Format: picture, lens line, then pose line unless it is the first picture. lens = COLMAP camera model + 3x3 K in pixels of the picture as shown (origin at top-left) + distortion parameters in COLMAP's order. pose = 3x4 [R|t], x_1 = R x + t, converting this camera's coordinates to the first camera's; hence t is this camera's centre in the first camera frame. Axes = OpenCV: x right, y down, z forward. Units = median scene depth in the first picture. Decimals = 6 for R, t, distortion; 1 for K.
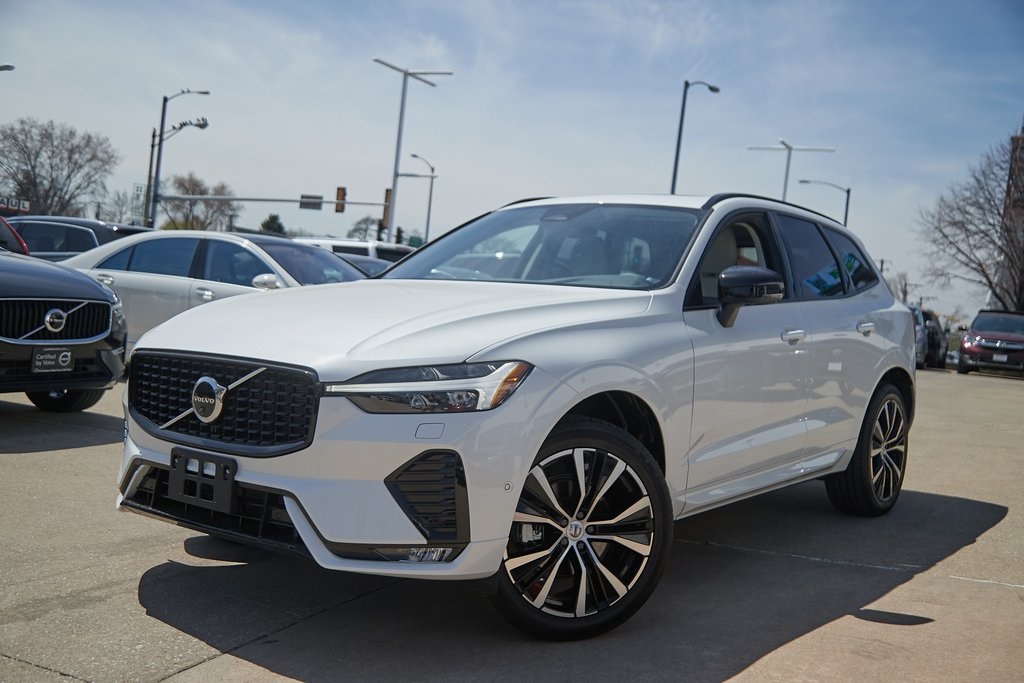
lens RADIAL K [[1064.2, 0, 512.0], [0, 1064.2, 341.5], [0, 0, 1]] dist [0.015678, 0.037046]
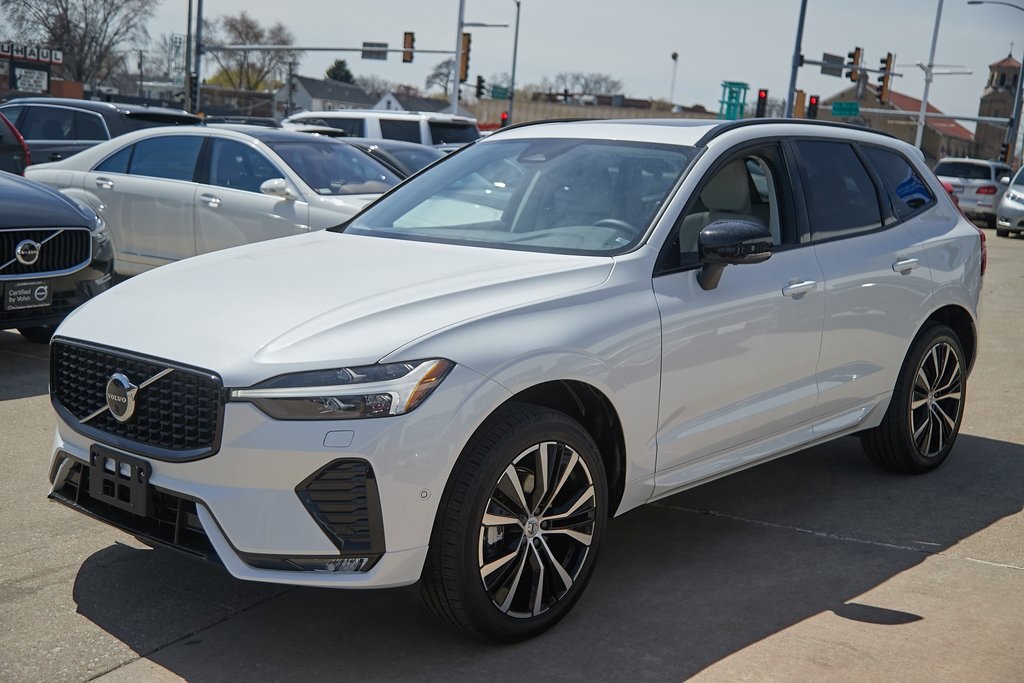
lens RADIAL K [[1226.2, 0, 512.0], [0, 1226.2, 341.5], [0, 0, 1]] dist [0.078714, -0.003014]
pose [[0.997056, -0.010348, -0.075981, 0.137219], [0.018055, 0.994676, 0.101462, -0.094298], [0.074526, -0.102535, 0.991934, -0.058817]]
